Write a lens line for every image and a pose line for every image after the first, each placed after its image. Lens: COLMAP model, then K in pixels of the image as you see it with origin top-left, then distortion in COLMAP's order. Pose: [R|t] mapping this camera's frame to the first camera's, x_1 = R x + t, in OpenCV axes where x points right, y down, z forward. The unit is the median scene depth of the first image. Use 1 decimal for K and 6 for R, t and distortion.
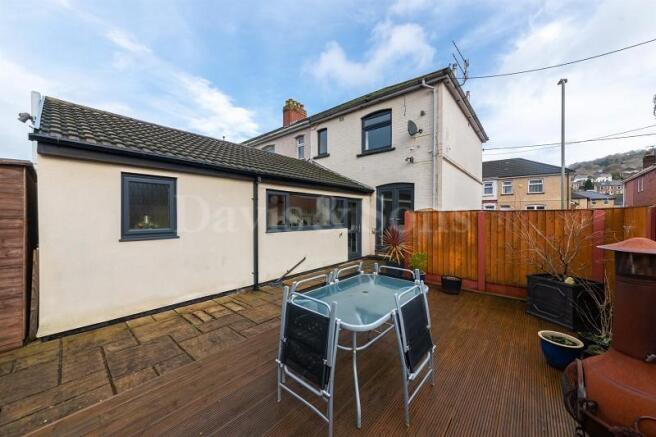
lens RADIAL K [[236.0, 0, 331.2], [0, 236.0, 218.0], [0, 0, 1]] dist [-0.000347, -0.000144]
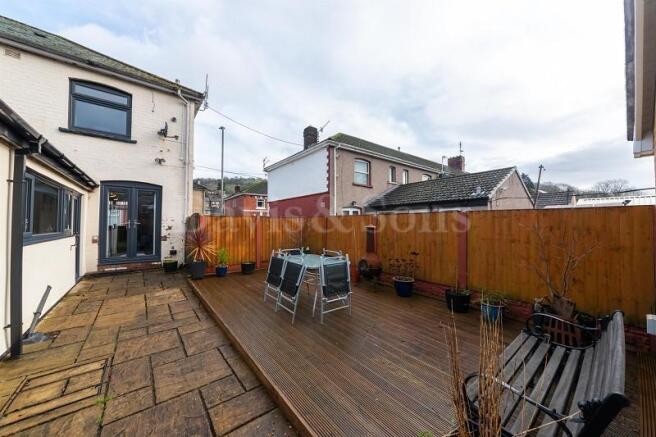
lens RADIAL K [[233.3, 0, 328.8], [0, 233.3, 216.8], [0, 0, 1]] dist [-0.000936, -0.000097]
pose [[0.194672, 0.025395, 0.980540, -0.449680], [0.006657, 0.999608, -0.027210, 0.010038], [-0.980846, 0.011825, 0.194427, 0.144597]]
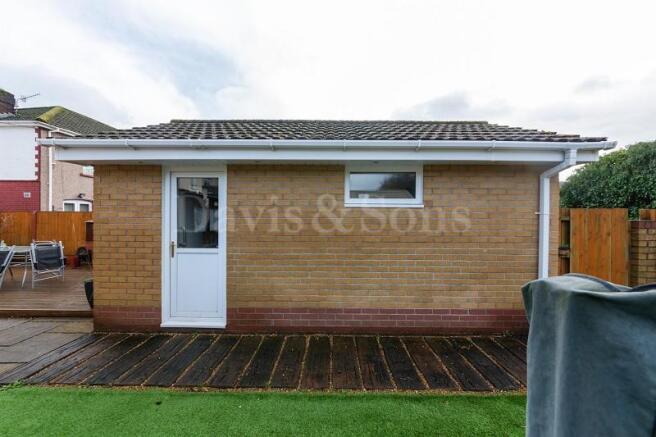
lens RADIAL K [[236.0, 0, 331.2], [0, 236.0, 218.0], [0, 0, 1]] dist [-0.000347, -0.000144]
pose [[-0.643103, -0.009948, 0.765715, -1.009673], [-0.002064, 0.999935, 0.011257, -0.002831], [-0.765777, 0.005659, -0.643081, 0.038645]]
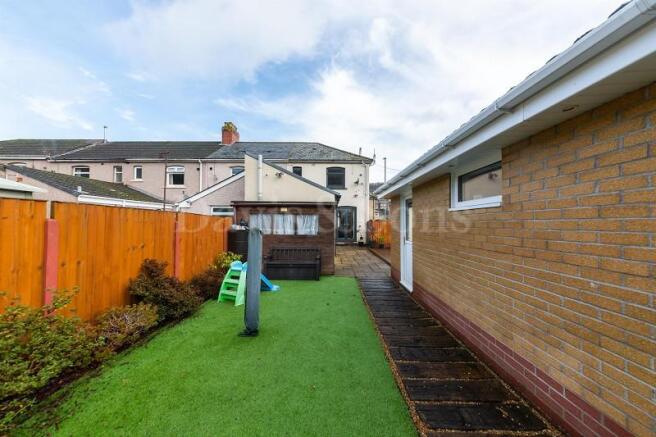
lens RADIAL K [[236.0, 0, 331.2], [0, 236.0, 218.0], [0, 0, 1]] dist [-0.000347, -0.000144]
pose [[0.763039, 0.016403, 0.646145, -1.166543], [0.001606, 0.999627, -0.027272, 0.006898], [-0.646351, 0.021847, 0.762728, -0.443913]]
